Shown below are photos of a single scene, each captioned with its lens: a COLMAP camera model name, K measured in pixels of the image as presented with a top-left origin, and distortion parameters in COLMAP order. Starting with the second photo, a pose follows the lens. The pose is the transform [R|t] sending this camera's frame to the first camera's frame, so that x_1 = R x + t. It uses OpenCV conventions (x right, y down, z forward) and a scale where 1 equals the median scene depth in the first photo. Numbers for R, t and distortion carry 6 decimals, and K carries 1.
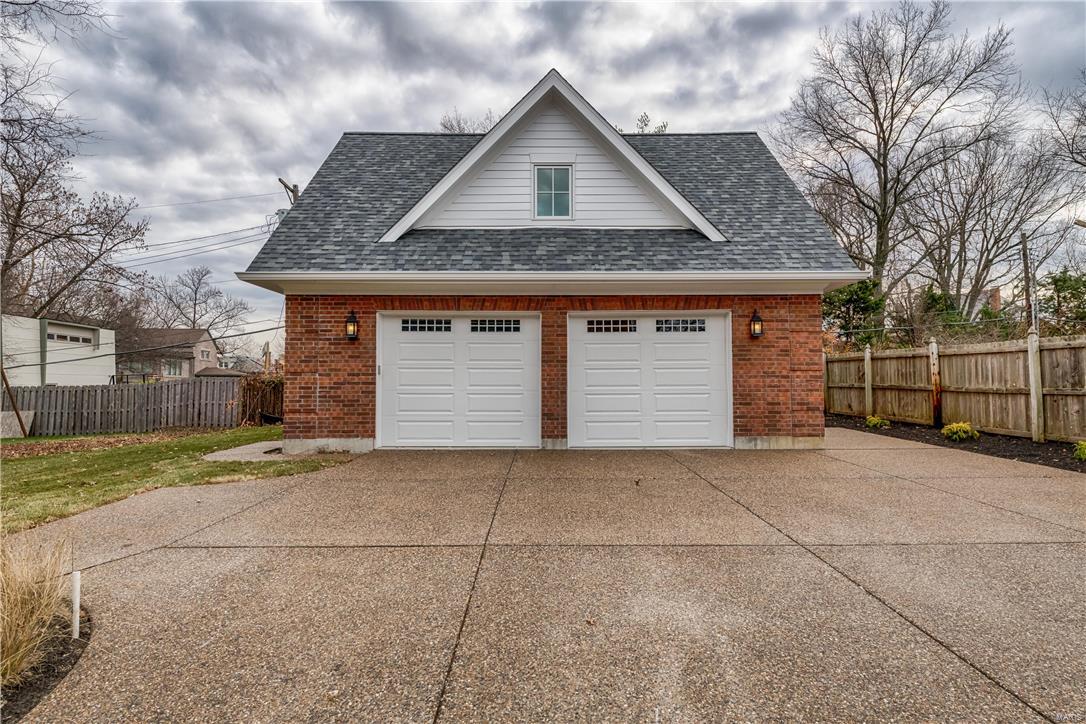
lens RADIAL K [[557.7, 0, 543.0], [0, 557.7, 362.0], [0, 0, 1]] dist [0.014704, -0.000507]
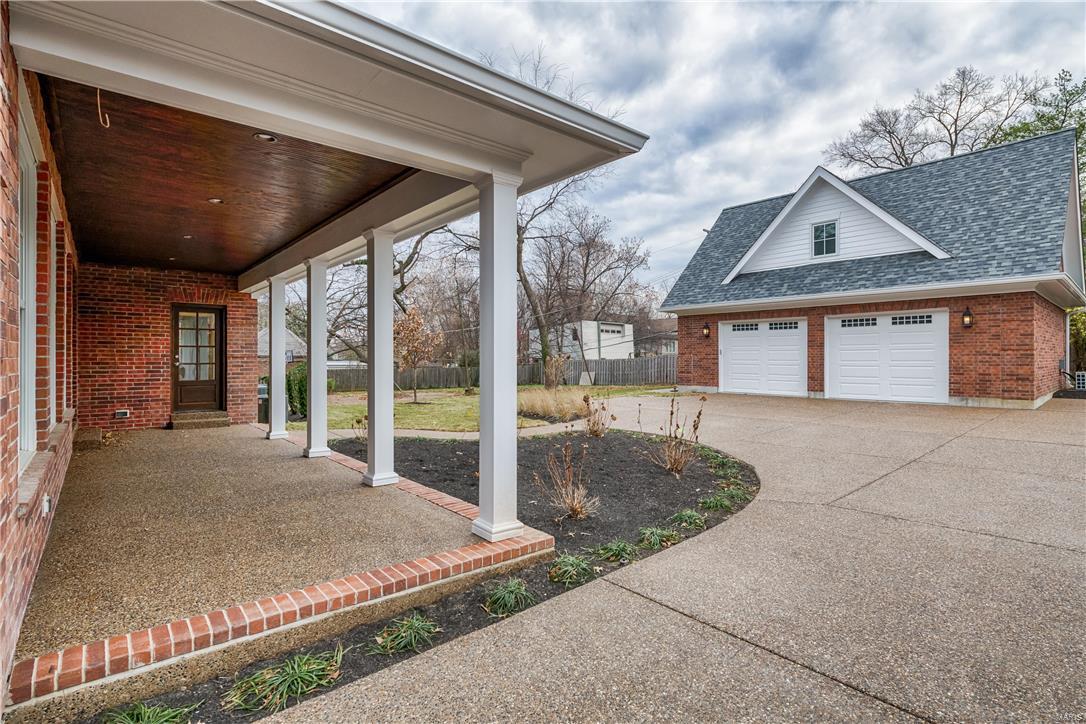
lens RADIAL K [[522.3, 0, 544.6], [0, 522.3, 357.0], [0, 0, 1]] dist [0.002022, -0.000308]
pose [[0.667597, 0.000058, -0.744523, 0.635516], [0.028489, 0.999266, 0.025622, -0.031145], [0.743978, -0.038316, 0.667105, -0.647507]]
